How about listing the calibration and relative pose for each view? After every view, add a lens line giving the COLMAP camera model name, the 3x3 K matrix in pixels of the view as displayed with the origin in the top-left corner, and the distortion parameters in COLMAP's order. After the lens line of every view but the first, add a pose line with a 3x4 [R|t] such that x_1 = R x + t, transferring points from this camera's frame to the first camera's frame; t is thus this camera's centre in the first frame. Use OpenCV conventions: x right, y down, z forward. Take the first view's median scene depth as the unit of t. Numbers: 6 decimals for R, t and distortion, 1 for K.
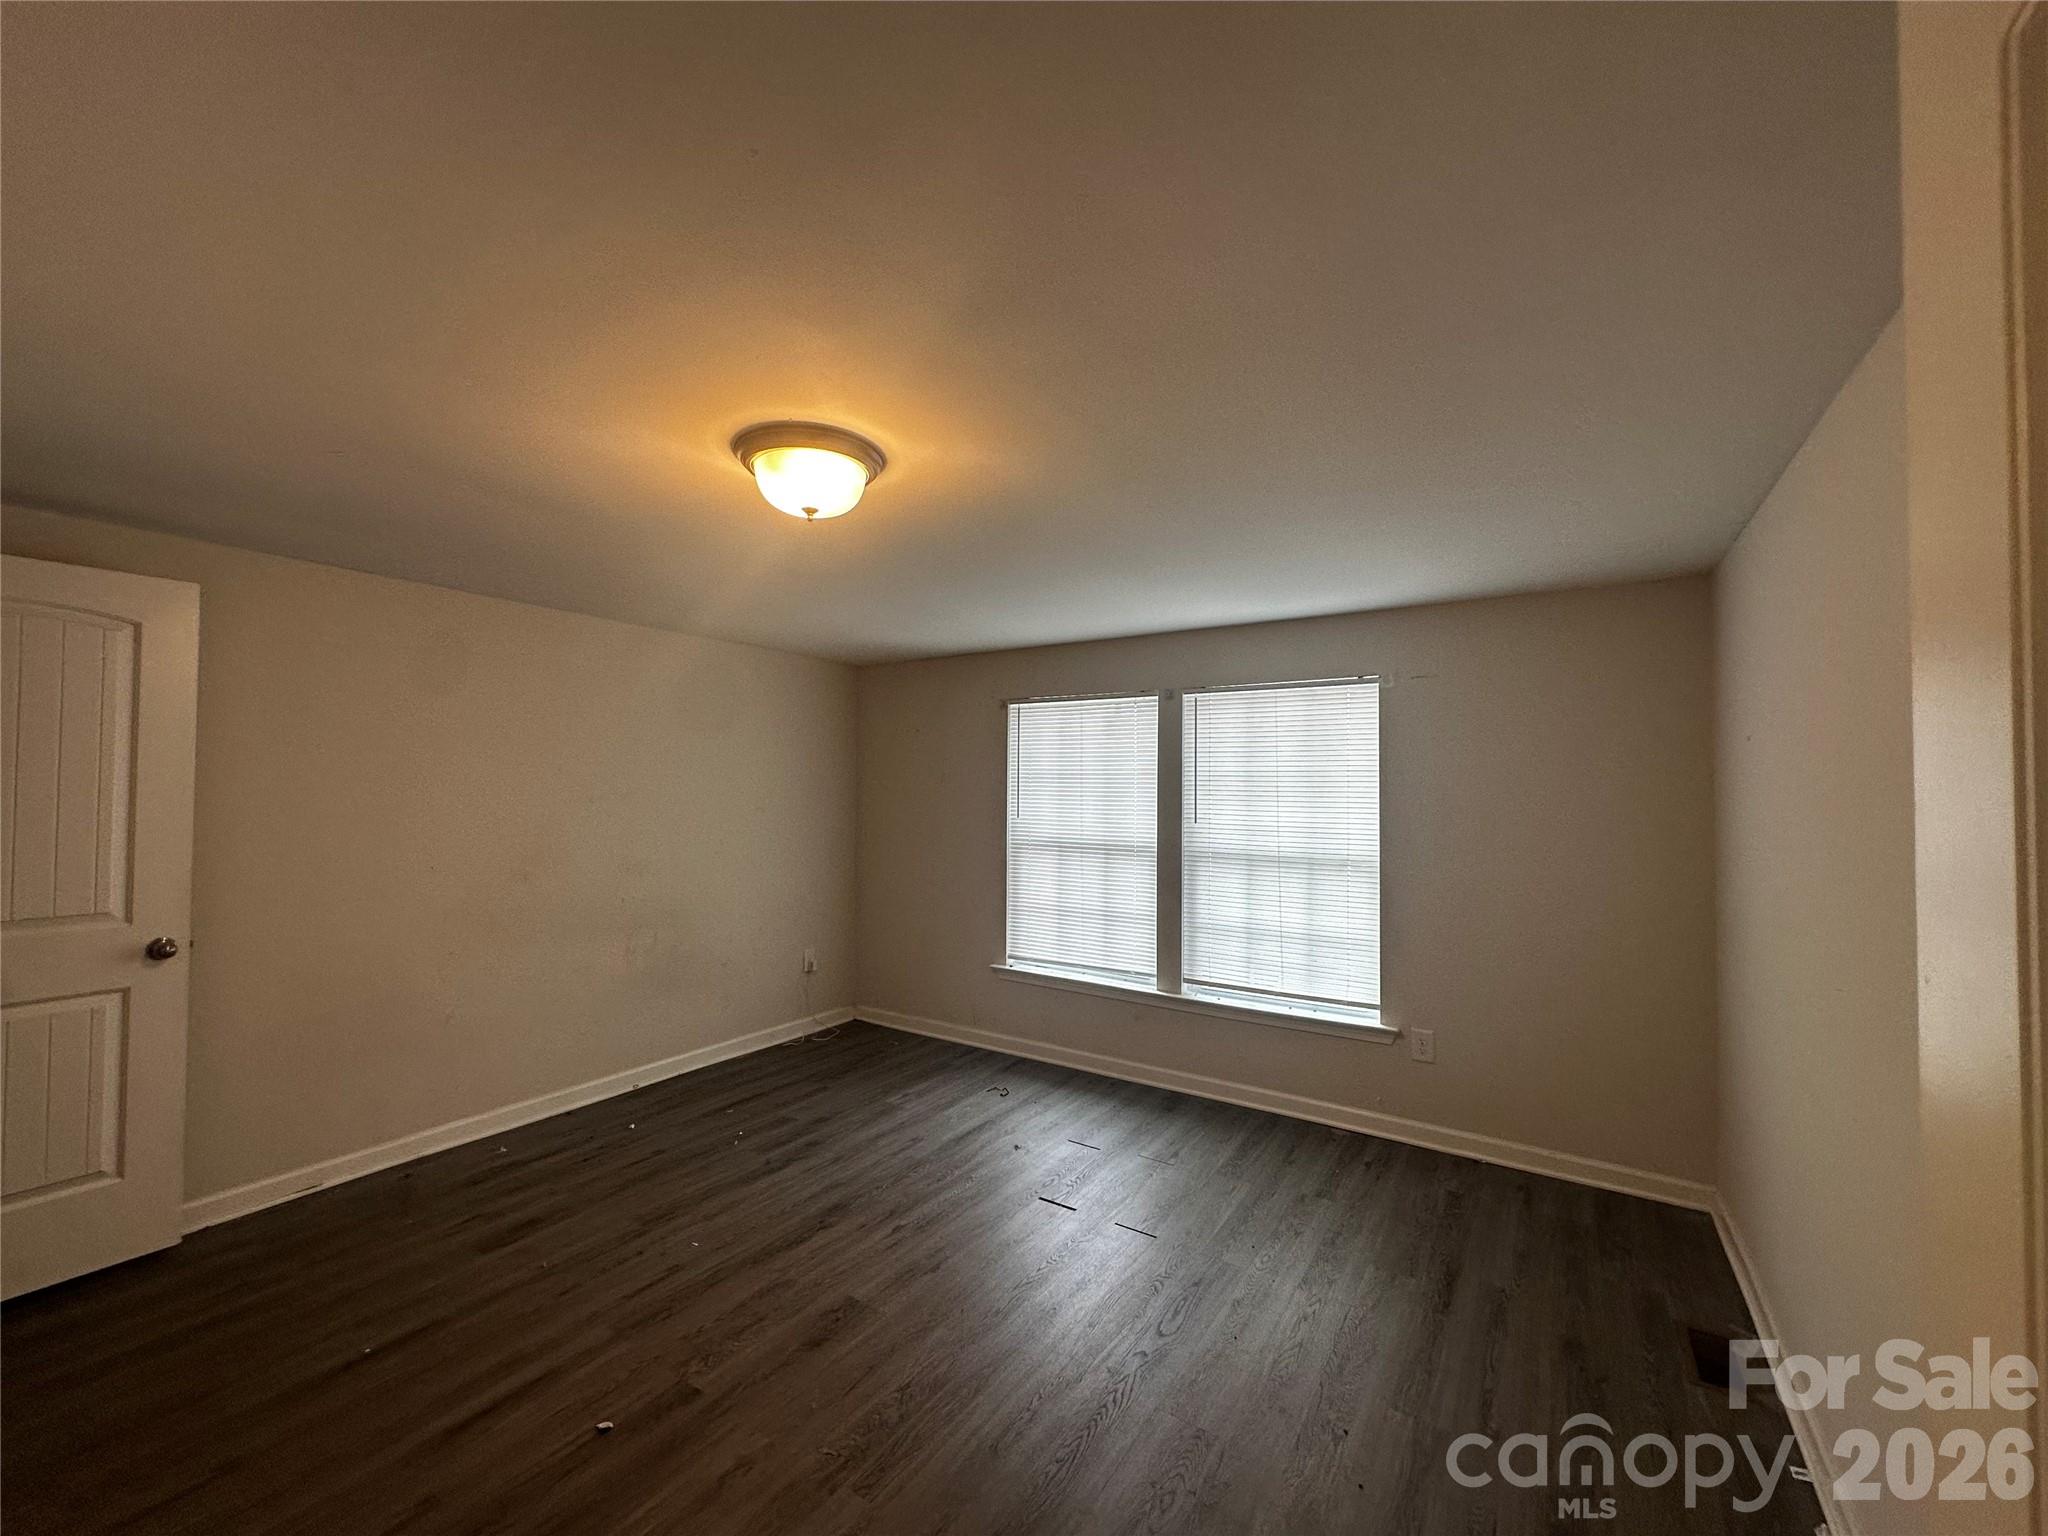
lens RADIAL K [[816.4, 0, 1019.0], [0, 816.4, 764.6], [0, 0, 1]] dist [-0.002024, 0.000059]
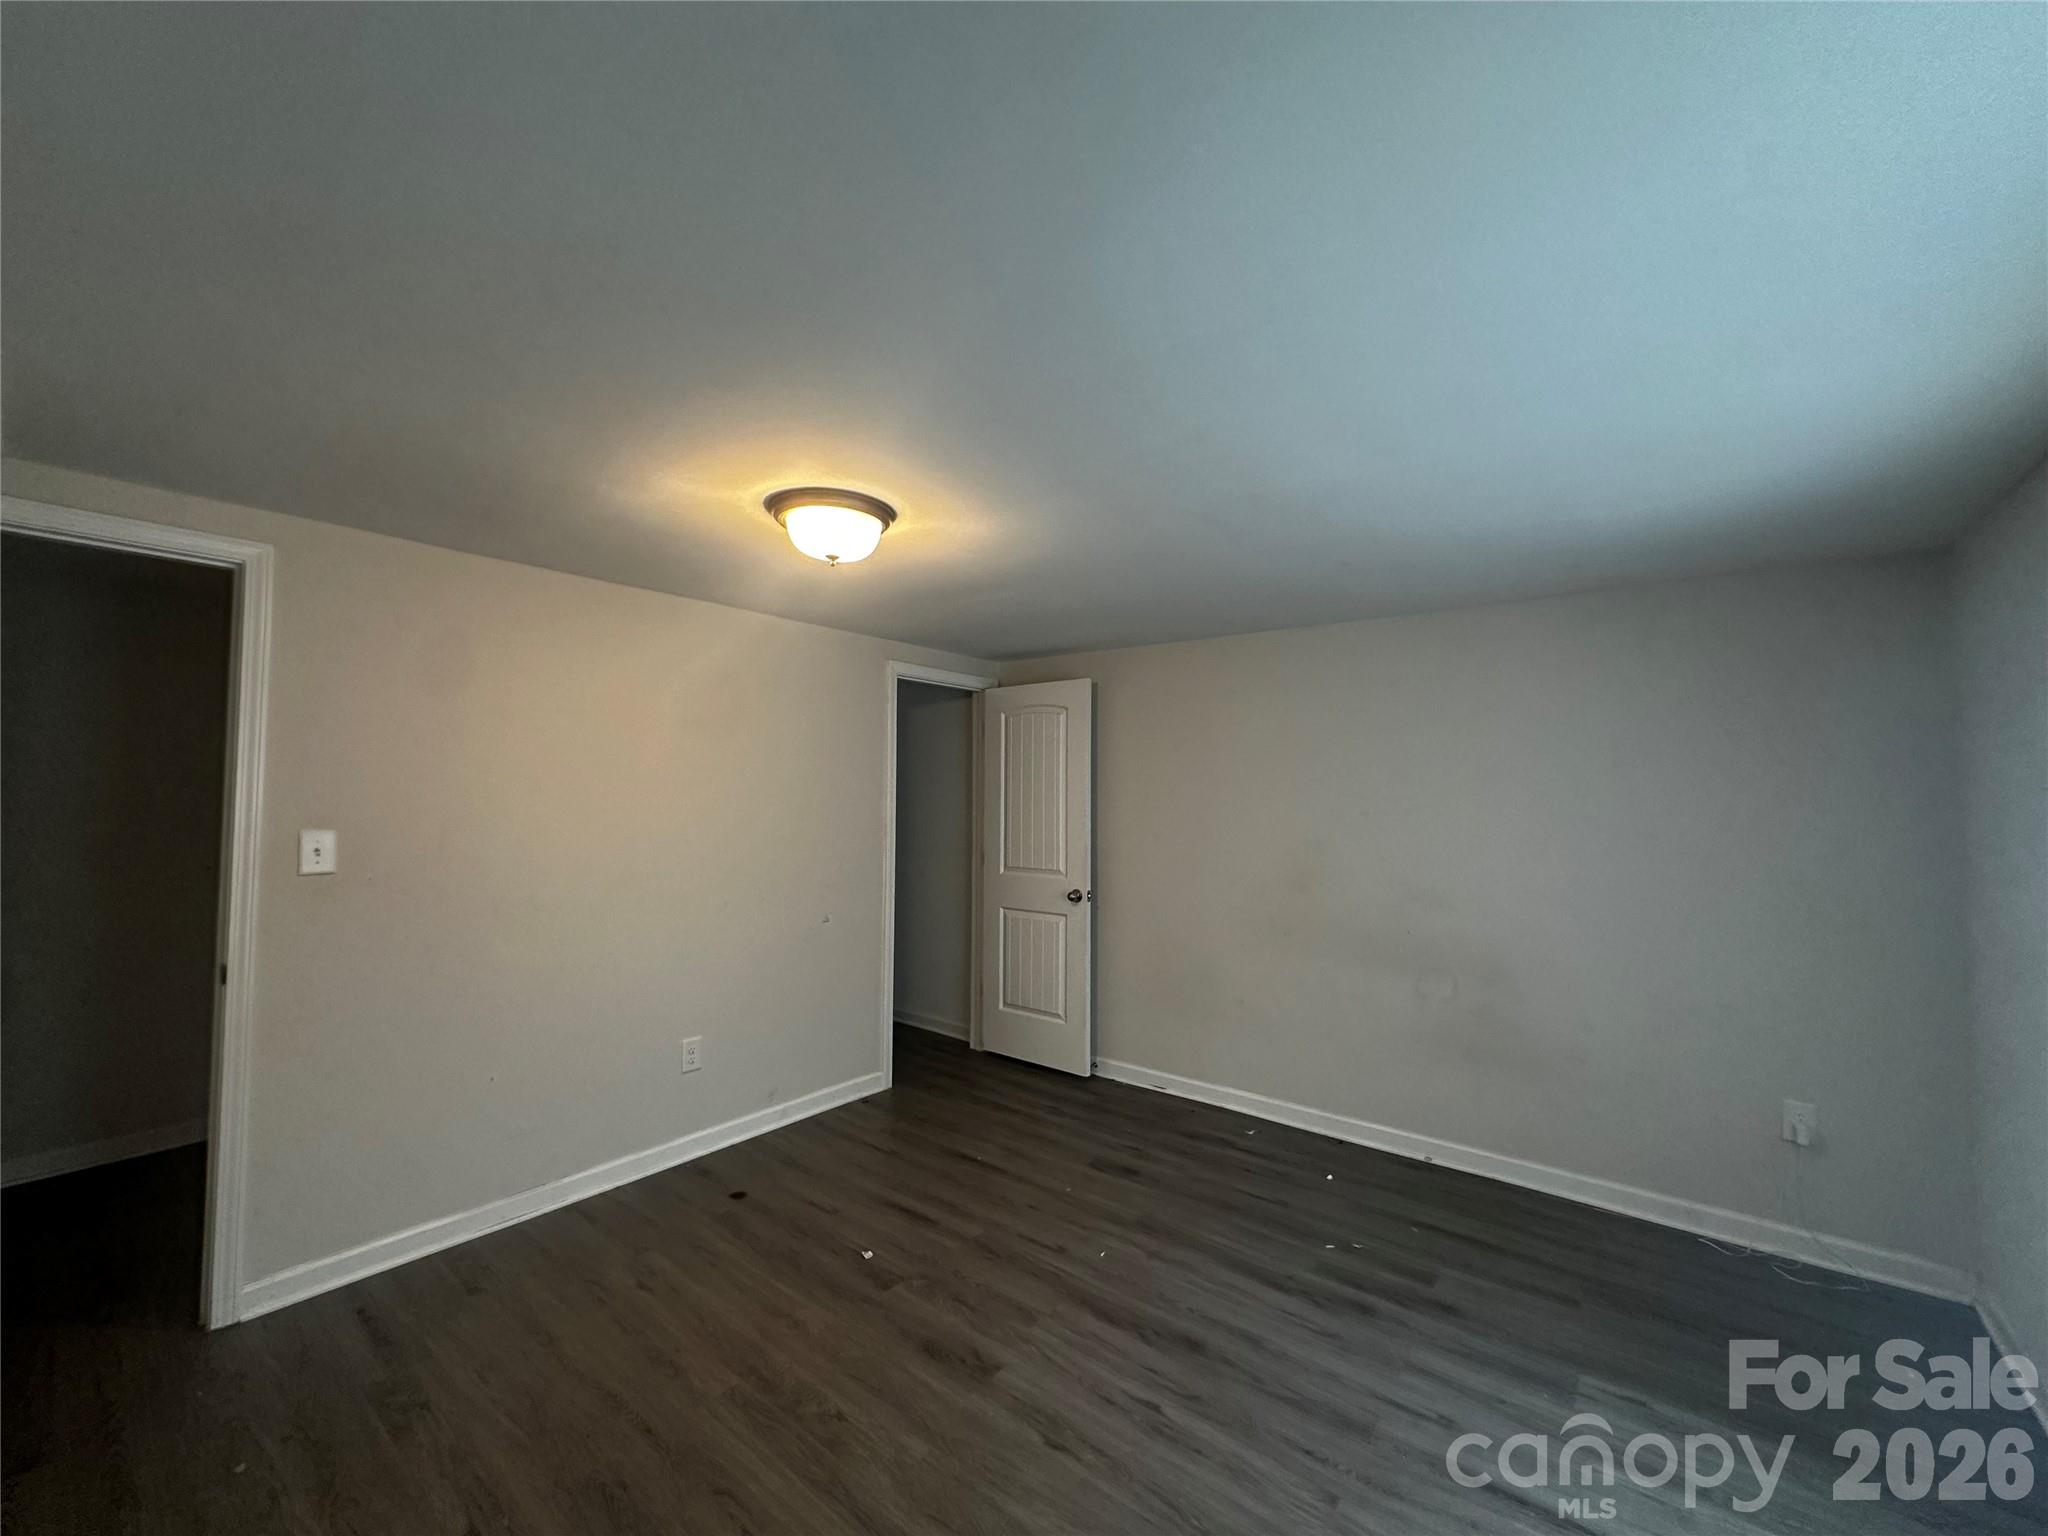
lens RADIAL K [[816.4, 0, 1023.2], [0, 816.4, 770.0], [0, 0, 1]] dist [-0.002024, 0.000059]
pose [[-0.100164, -0.045318, -0.993938, 0.558028], [0.018151, 0.998713, -0.047365, 0.036015], [0.994805, -0.022786, -0.099212, 0.895647]]
